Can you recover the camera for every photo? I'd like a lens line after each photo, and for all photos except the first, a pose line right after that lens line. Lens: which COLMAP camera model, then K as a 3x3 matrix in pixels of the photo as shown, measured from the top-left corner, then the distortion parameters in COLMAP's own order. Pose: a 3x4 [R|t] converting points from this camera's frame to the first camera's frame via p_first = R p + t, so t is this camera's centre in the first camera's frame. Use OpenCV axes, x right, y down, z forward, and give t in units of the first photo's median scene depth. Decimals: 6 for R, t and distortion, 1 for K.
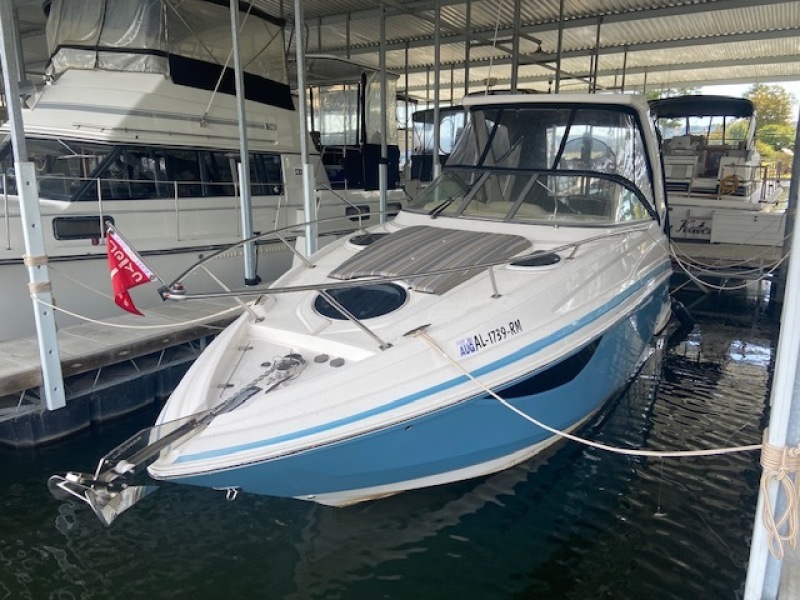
lens RADIAL K [[596.3, 0, 399.2], [0, 596.3, 299.1], [0, 0, 1]] dist [0.012899, -0.024049]
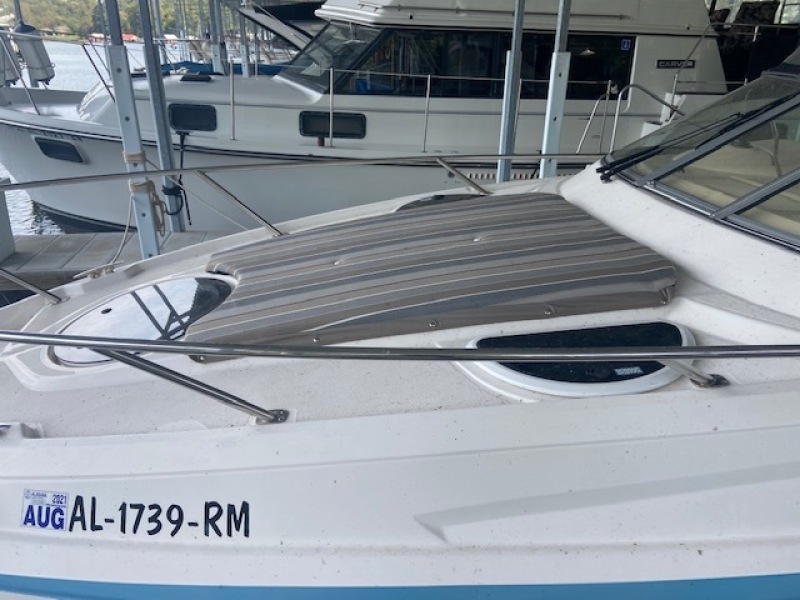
lens RADIAL K [[596.3, 0, 398.1], [0, 596.3, 292.7], [0, 0, 1]] dist [0.012899, -0.024049]
pose [[0.641551, 0.287217, -0.711280, 0.131816], [-0.172929, 0.957540, 0.230680, -0.050925], [0.747334, -0.024992, 0.663979, 0.233343]]
